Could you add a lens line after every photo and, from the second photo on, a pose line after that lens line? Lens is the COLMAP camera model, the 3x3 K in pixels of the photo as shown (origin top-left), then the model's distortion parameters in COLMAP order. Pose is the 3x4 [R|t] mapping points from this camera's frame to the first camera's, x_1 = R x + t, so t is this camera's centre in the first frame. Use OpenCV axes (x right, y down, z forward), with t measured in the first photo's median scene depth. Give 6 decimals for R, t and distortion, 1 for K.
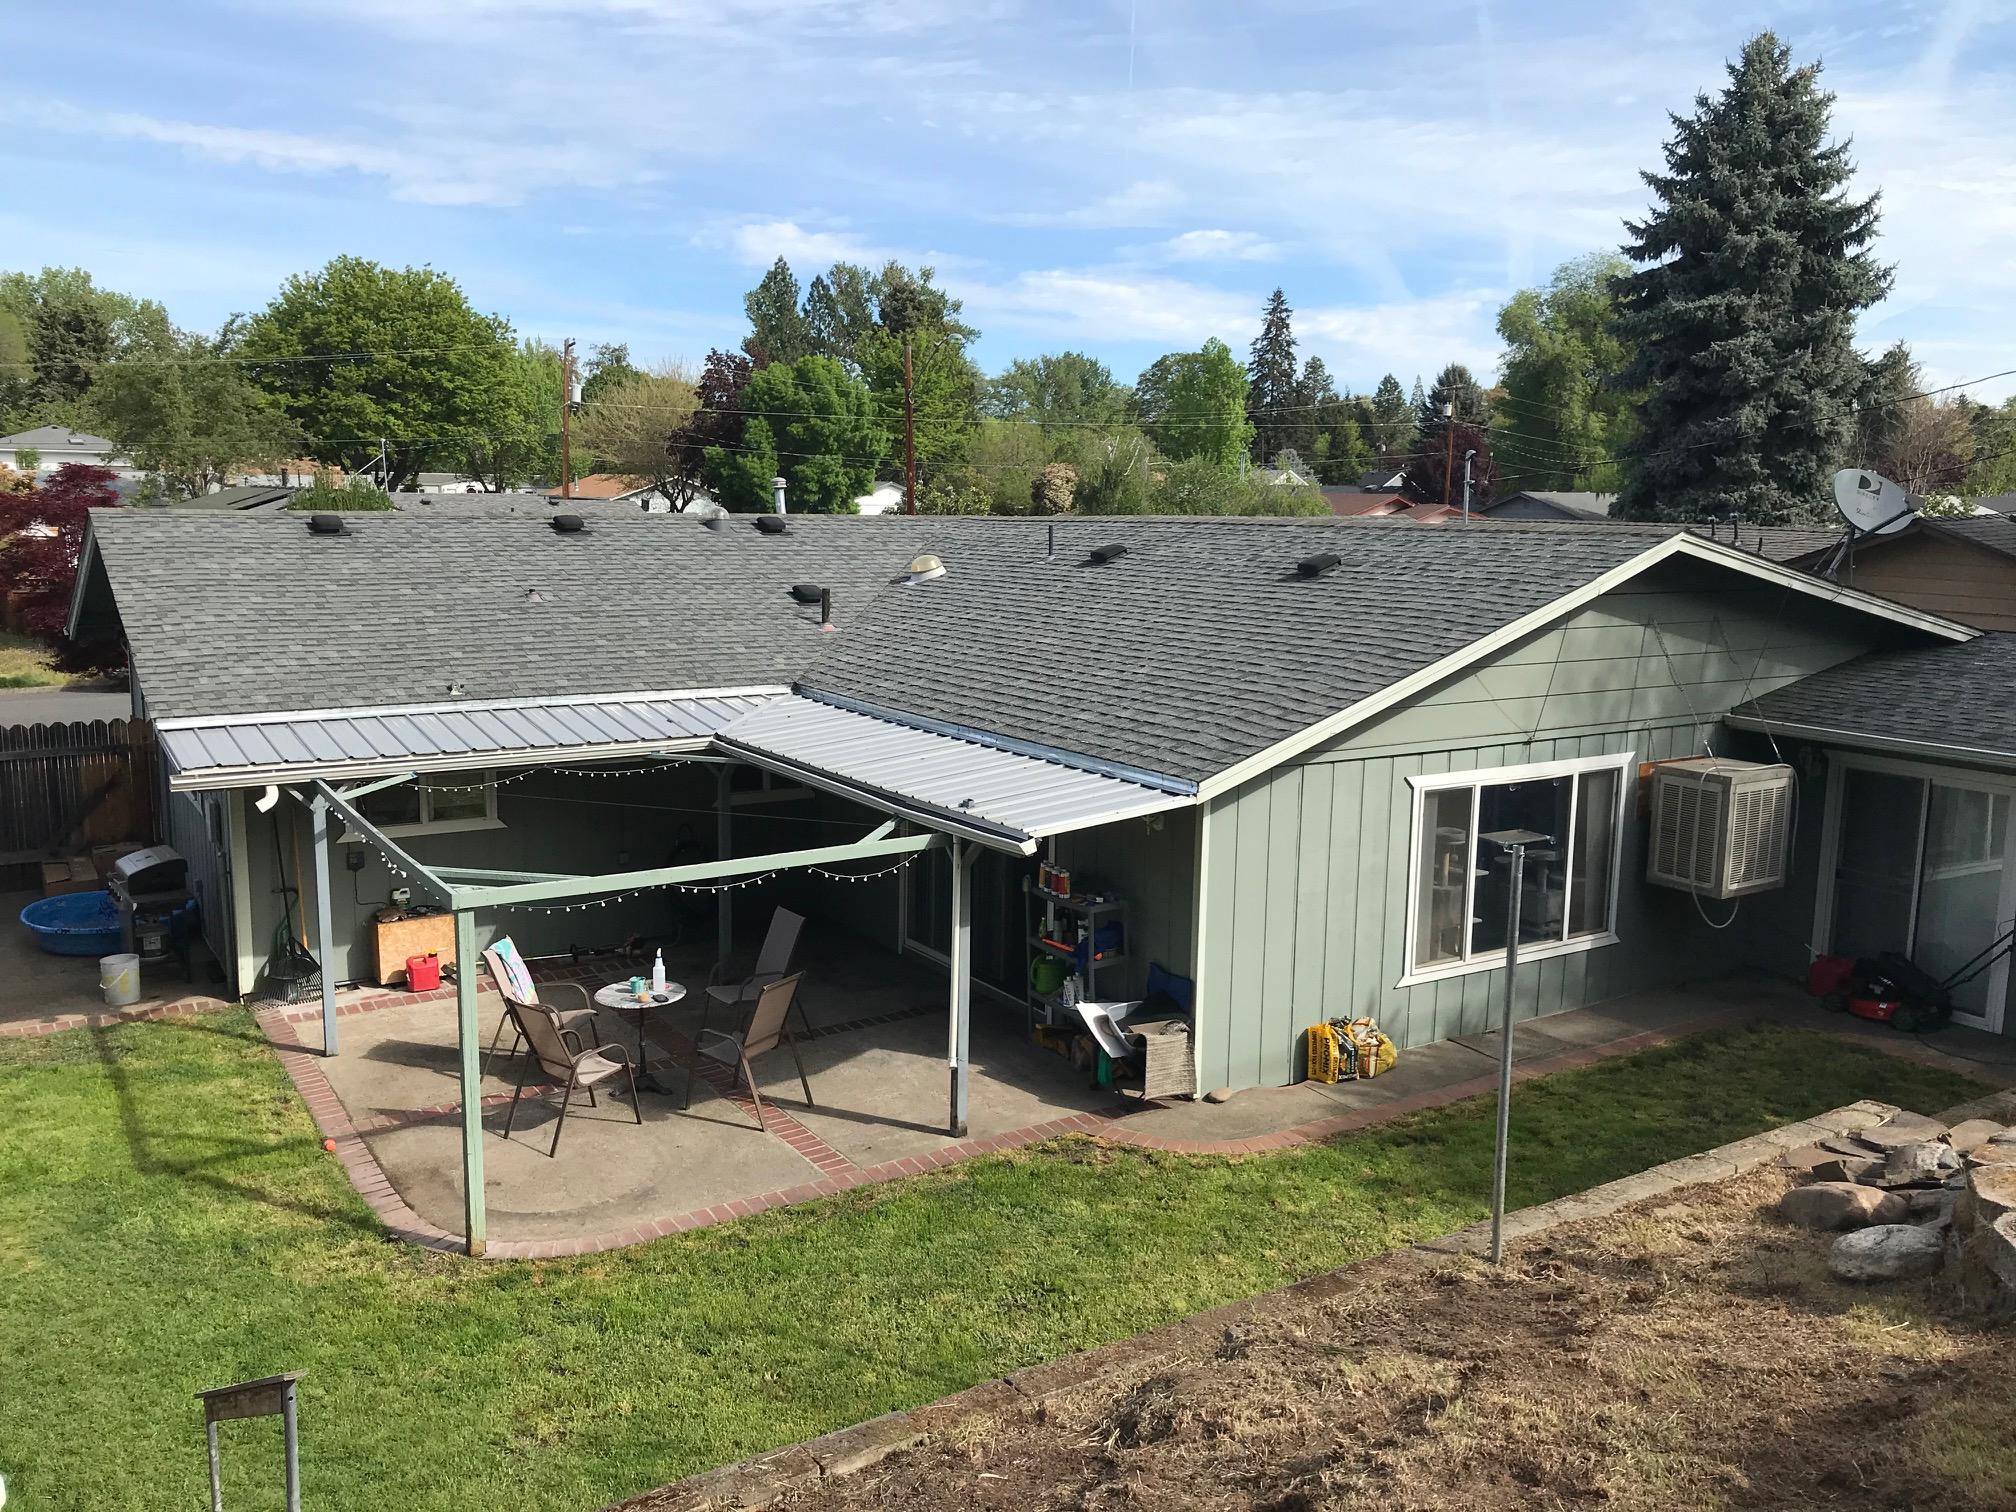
lens RADIAL K [[1651.3, 0, 999.6], [0, 1651.3, 747.3], [0, 0, 1]] dist [0.026238, -0.006425]
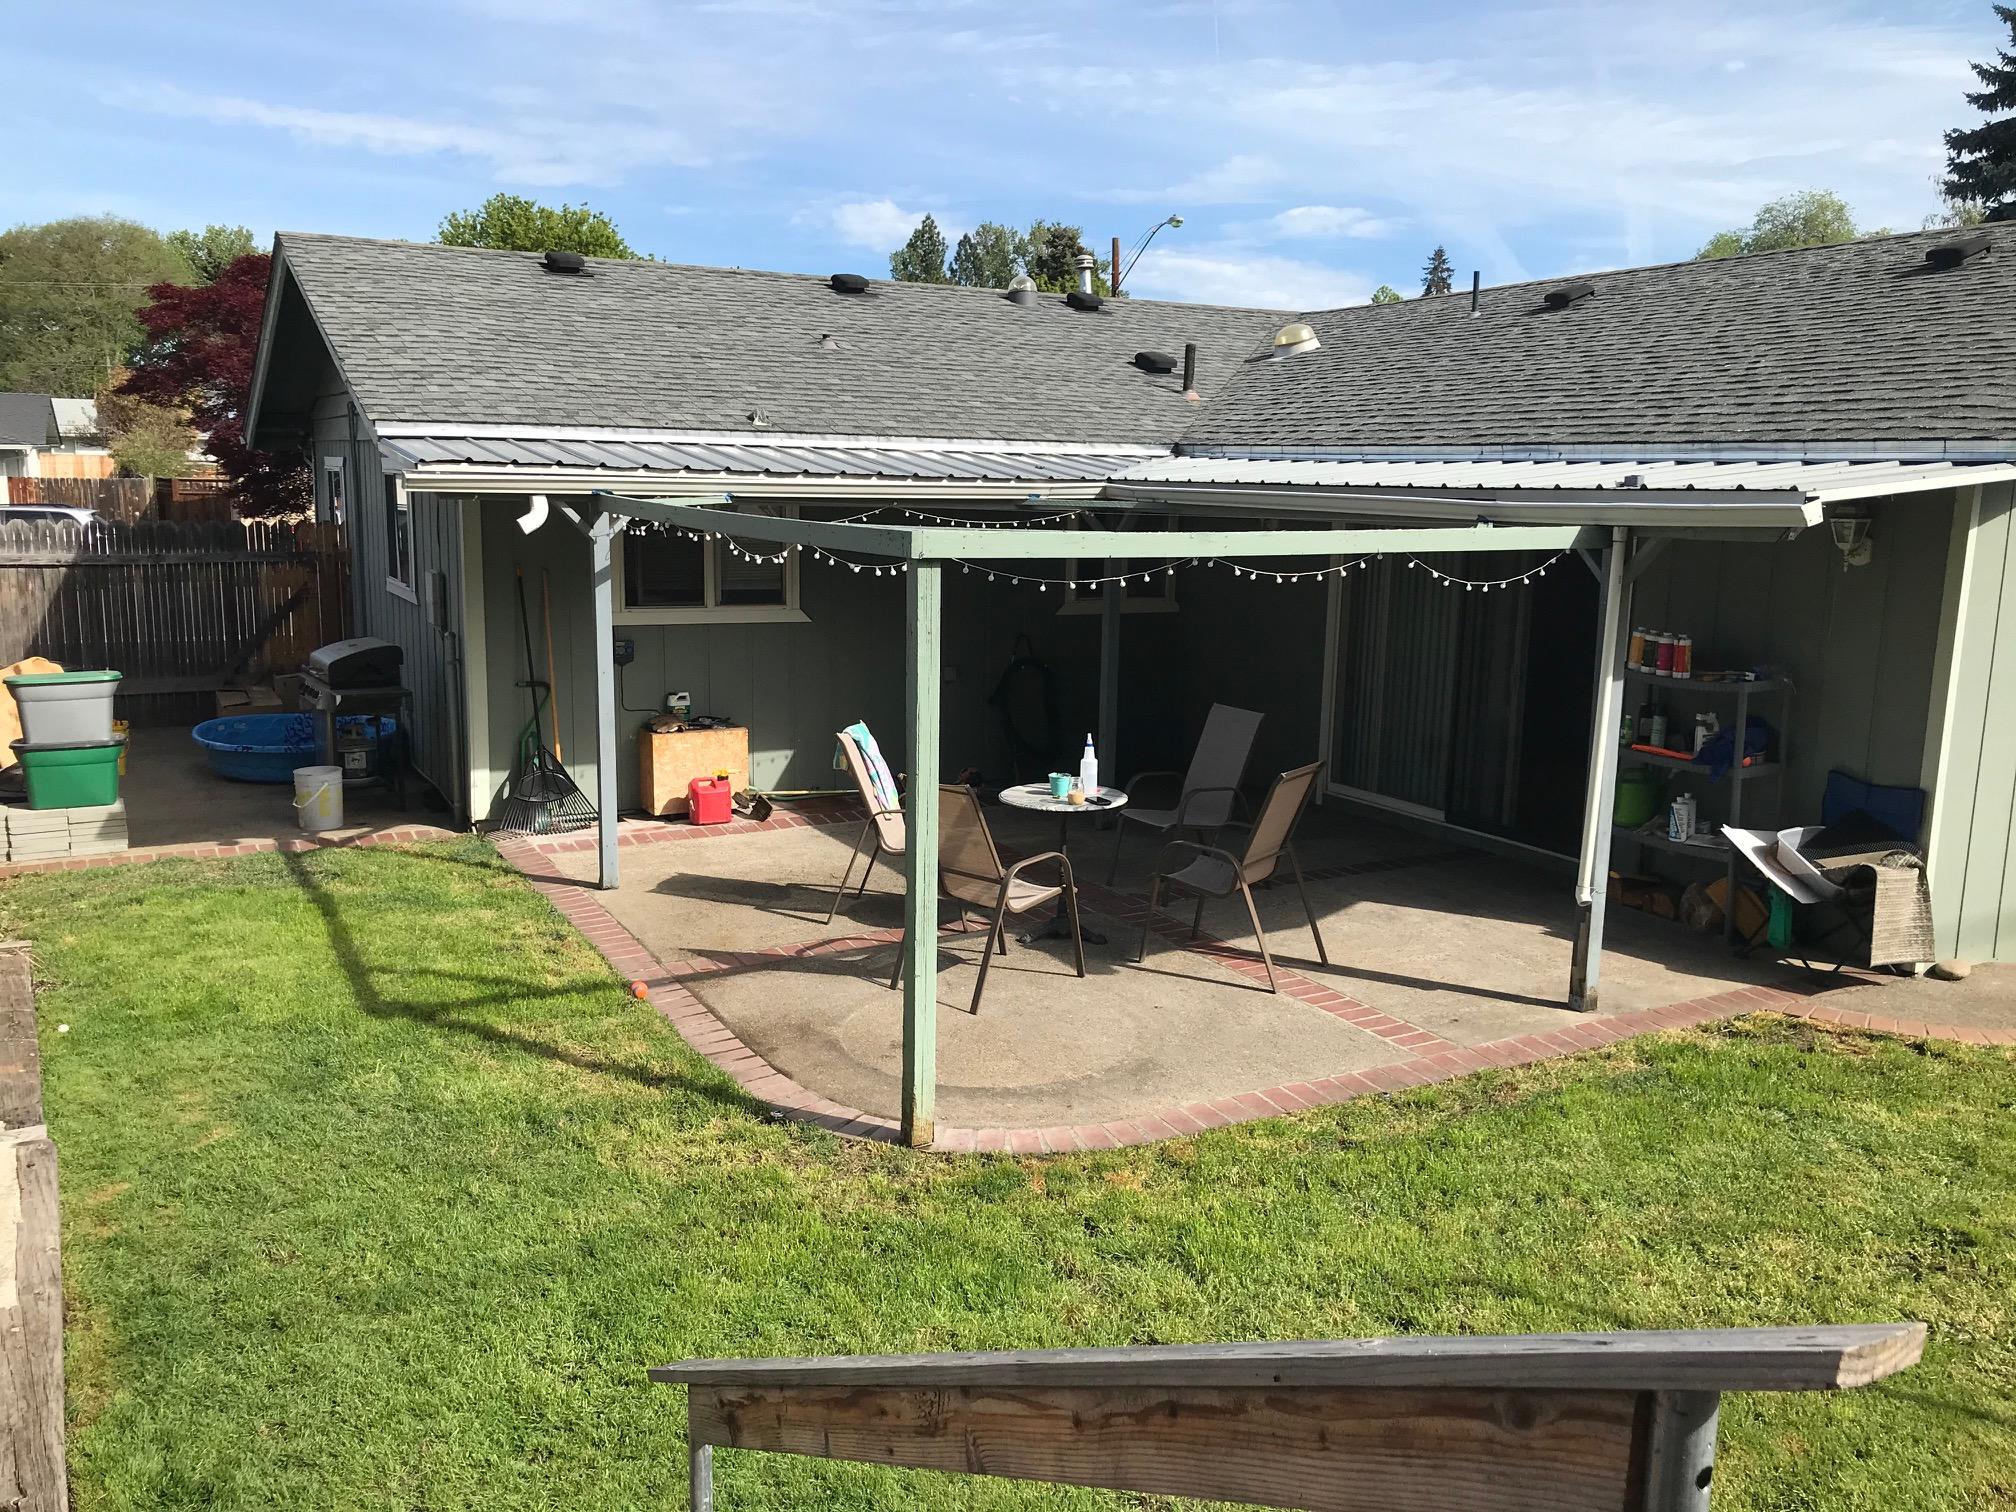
lens RADIAL K [[1647.7, 0, 1008.0], [0, 1647.7, 756.0], [0, 0, 1]] dist [0.025885, -0.005458]
pose [[0.997487, 0.018845, -0.068291, -0.201206], [-0.017697, 0.999693, 0.017367, 0.124941], [0.068597, -0.016114, 0.997514, 0.329794]]
